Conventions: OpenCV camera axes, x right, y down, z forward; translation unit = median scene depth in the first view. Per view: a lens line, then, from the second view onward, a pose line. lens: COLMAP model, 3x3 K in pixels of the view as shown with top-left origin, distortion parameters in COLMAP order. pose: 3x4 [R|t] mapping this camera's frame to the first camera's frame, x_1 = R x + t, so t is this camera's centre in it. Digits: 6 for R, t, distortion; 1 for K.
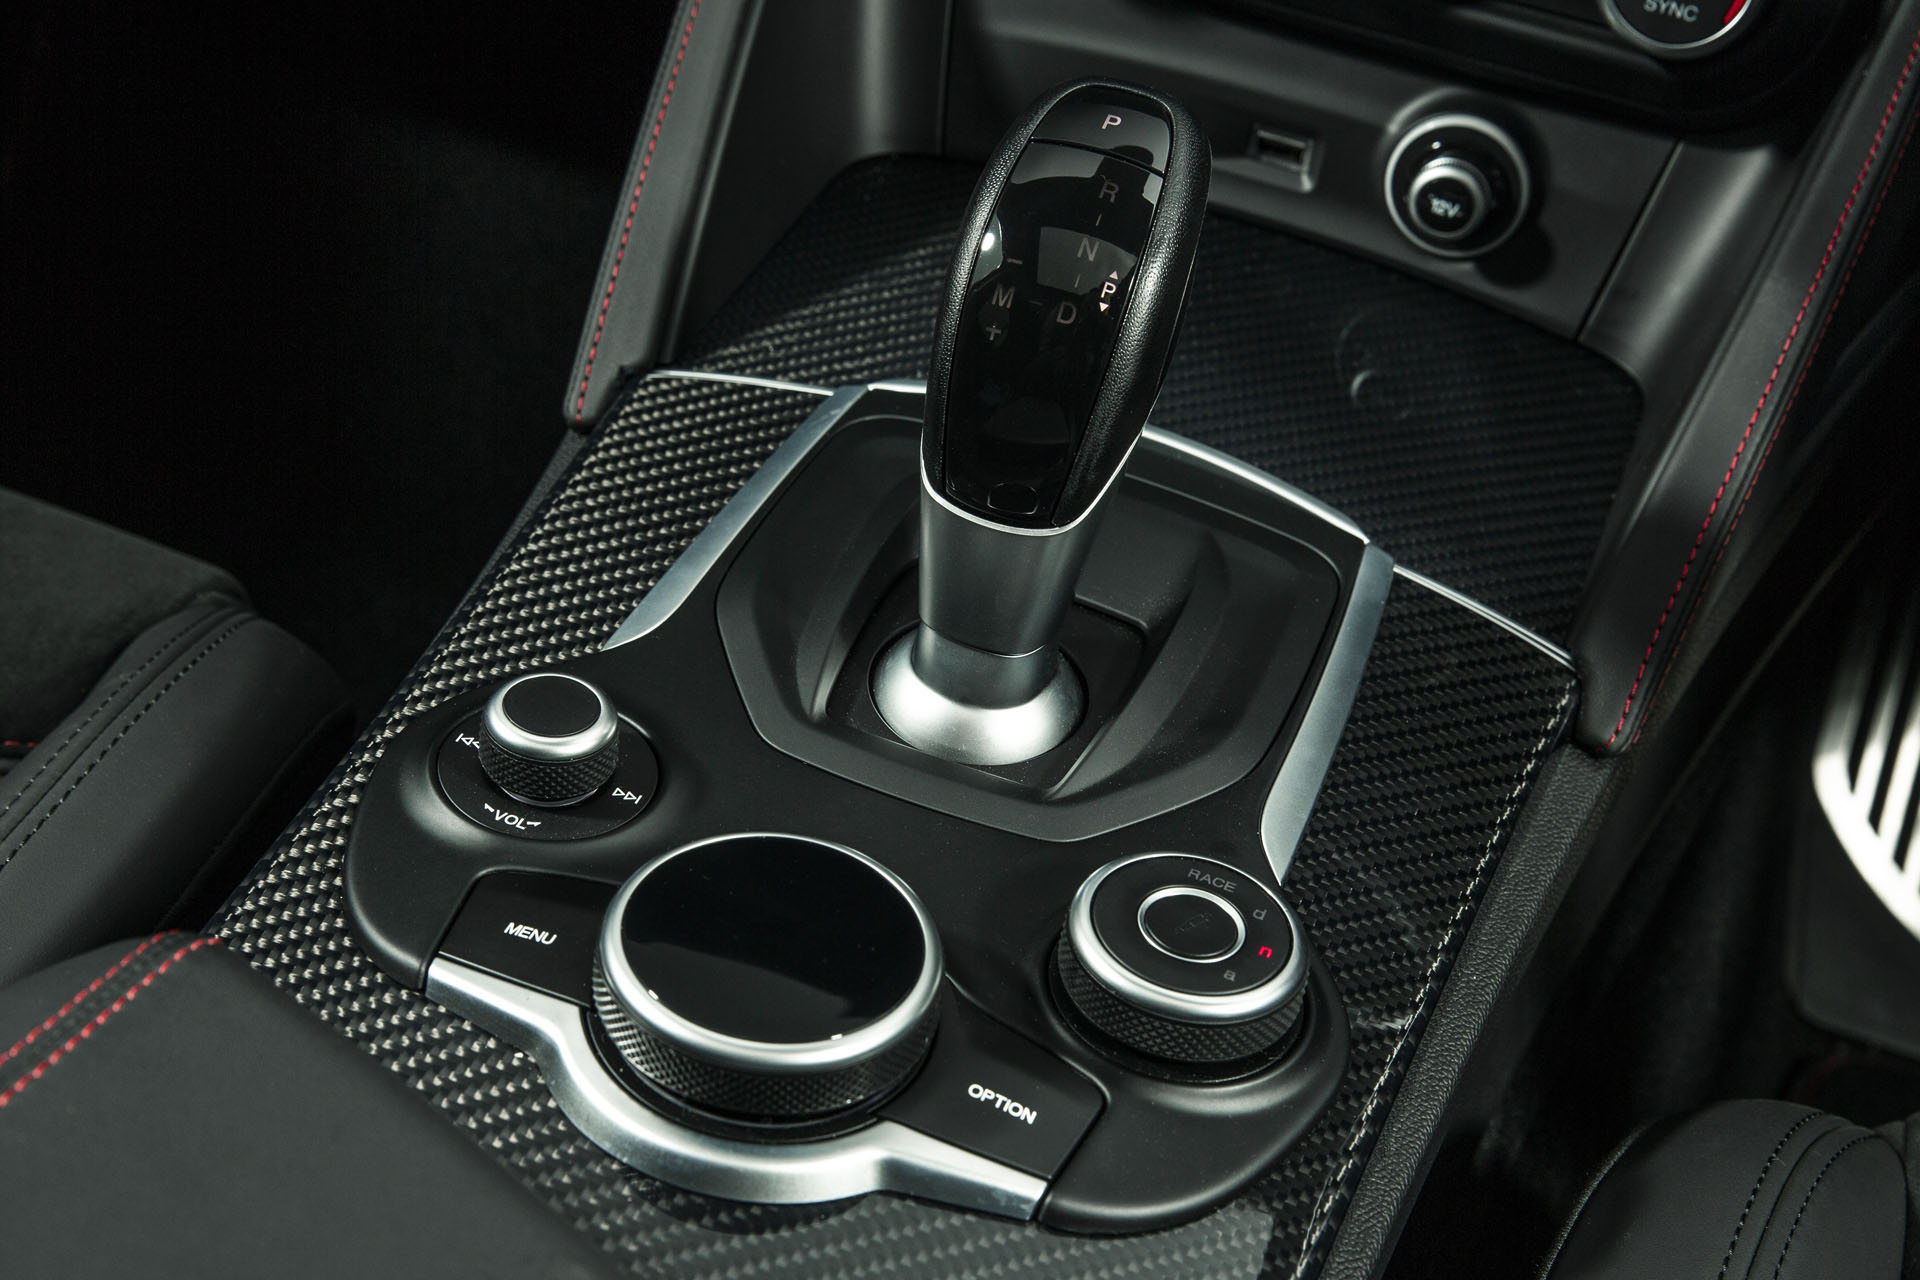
lens RADIAL K [[3018.8, 0, 957.8], [0, 3018.8, 657.2], [0, 0, 1]] dist [0.010225, 0.000000]
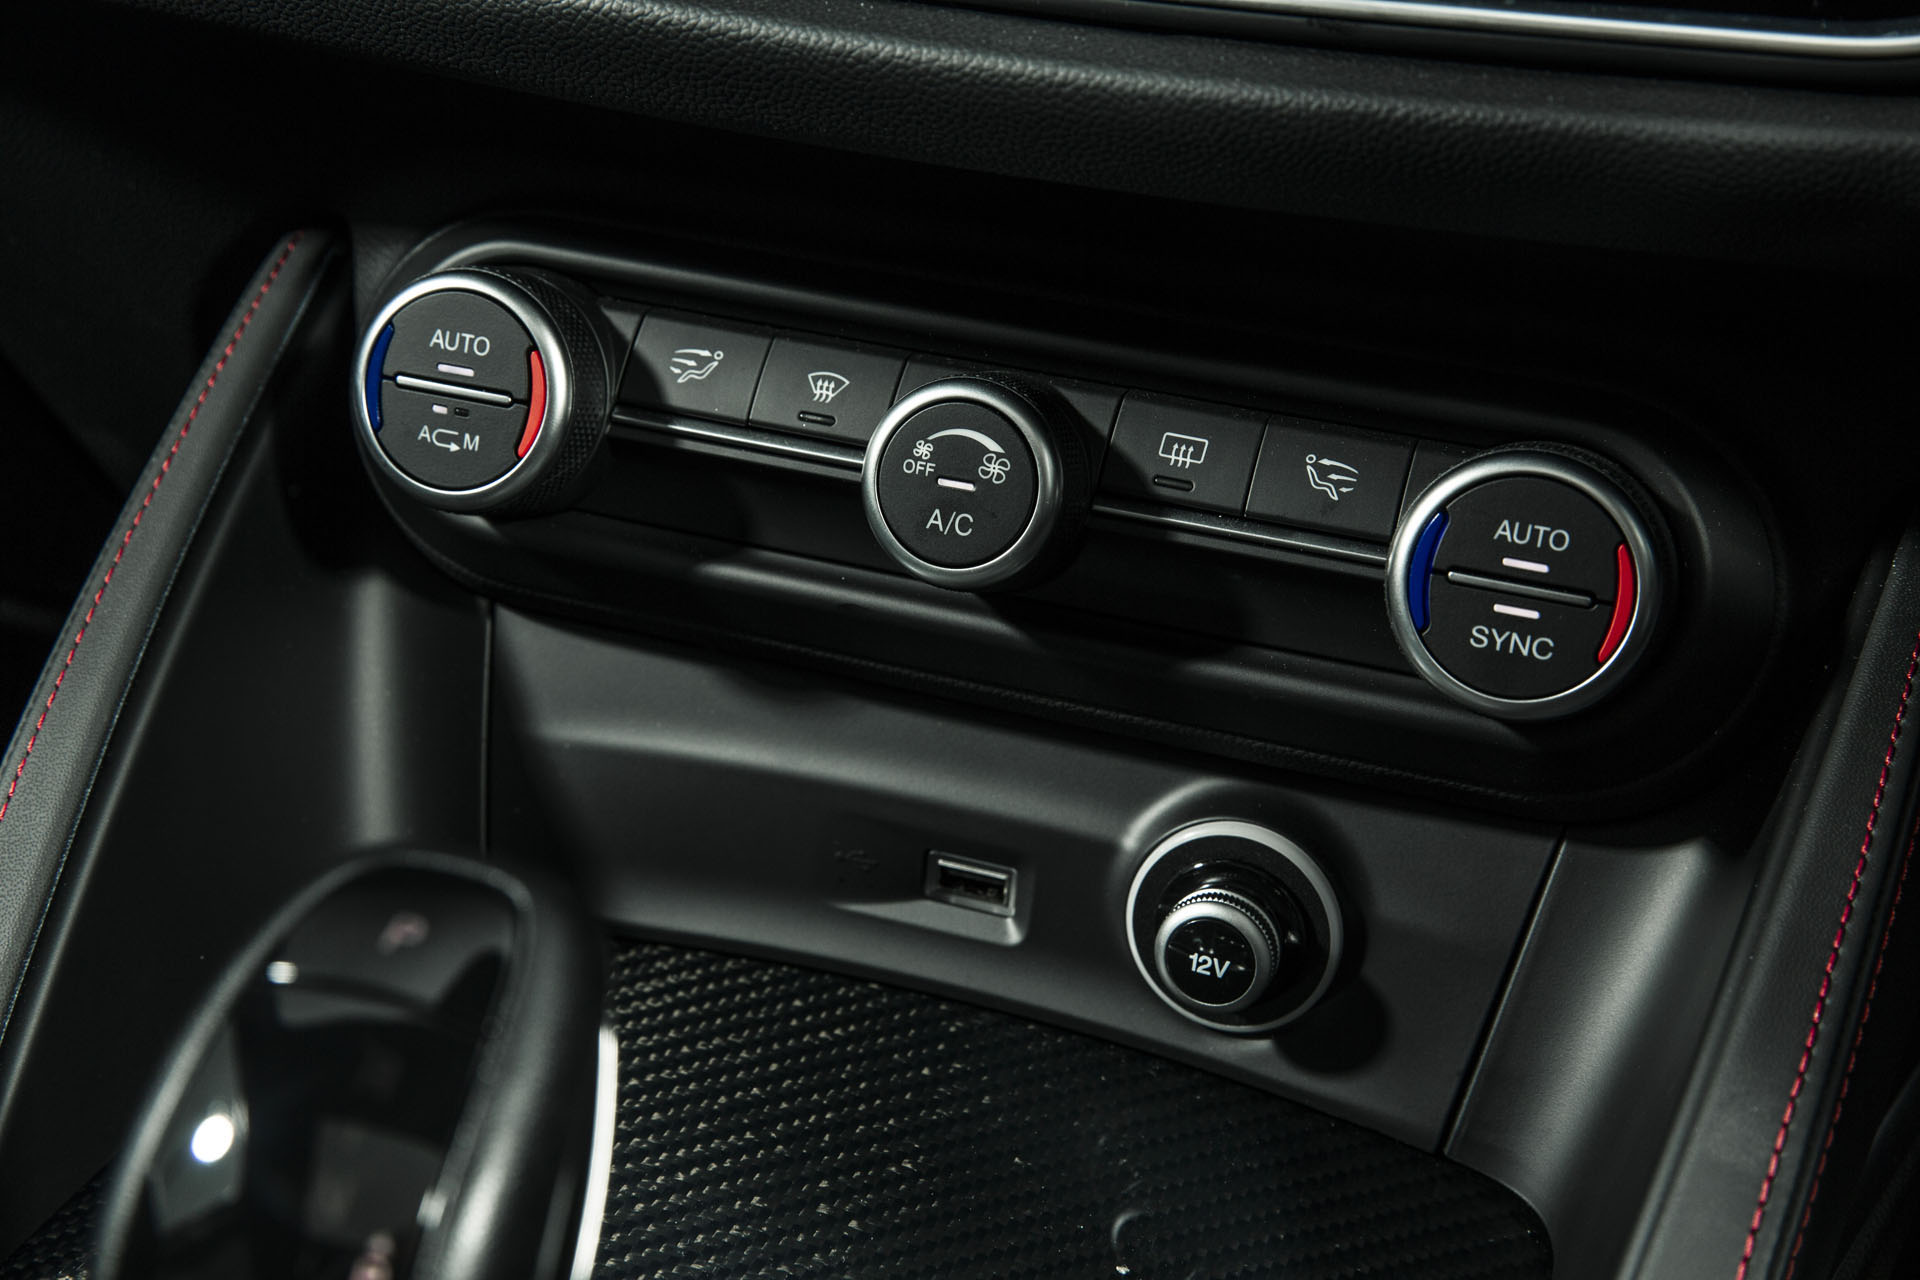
lens RADIAL K [[2950.5, 0, 966.4], [0, 2950.5, 638.2], [0, 0, 1]] dist [0.107362, 0.000000]
pose [[0.997931, -0.064266, 0.002011, 0.111172], [0.063092, 0.972715, -0.223259, -0.077706], [0.012392, 0.222924, 0.974757, 0.362677]]
